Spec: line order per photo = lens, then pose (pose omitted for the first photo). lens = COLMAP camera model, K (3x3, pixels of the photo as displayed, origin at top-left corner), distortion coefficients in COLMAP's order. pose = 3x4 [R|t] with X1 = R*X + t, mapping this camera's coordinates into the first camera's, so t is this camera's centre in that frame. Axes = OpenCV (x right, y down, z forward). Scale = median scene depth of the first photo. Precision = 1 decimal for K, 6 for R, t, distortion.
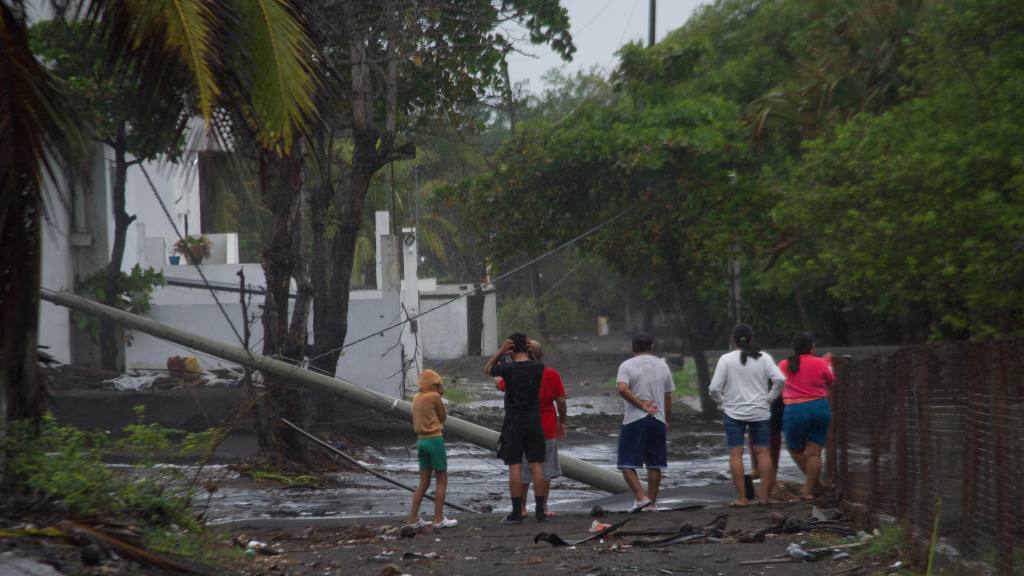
lens RADIAL K [[850.2, 0, 512.0], [0, 850.2, 288.0], [0, 0, 1]] dist [0.081341, -0.001027]
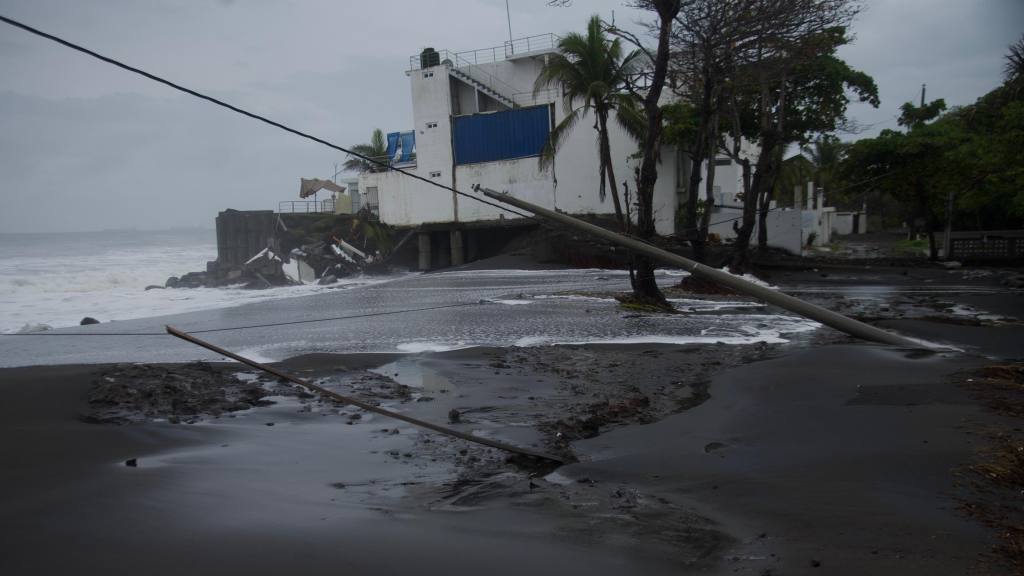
lens RADIAL K [[850.2, 0, 512.0], [0, 850.2, 288.0], [0, 0, 1]] dist [0.081341, -0.001027]
pose [[0.976627, 0.023431, -0.213659, -0.391865], [0.006082, 0.990630, 0.136440, -0.107561], [0.214854, -0.134550, 0.967333, -1.573993]]
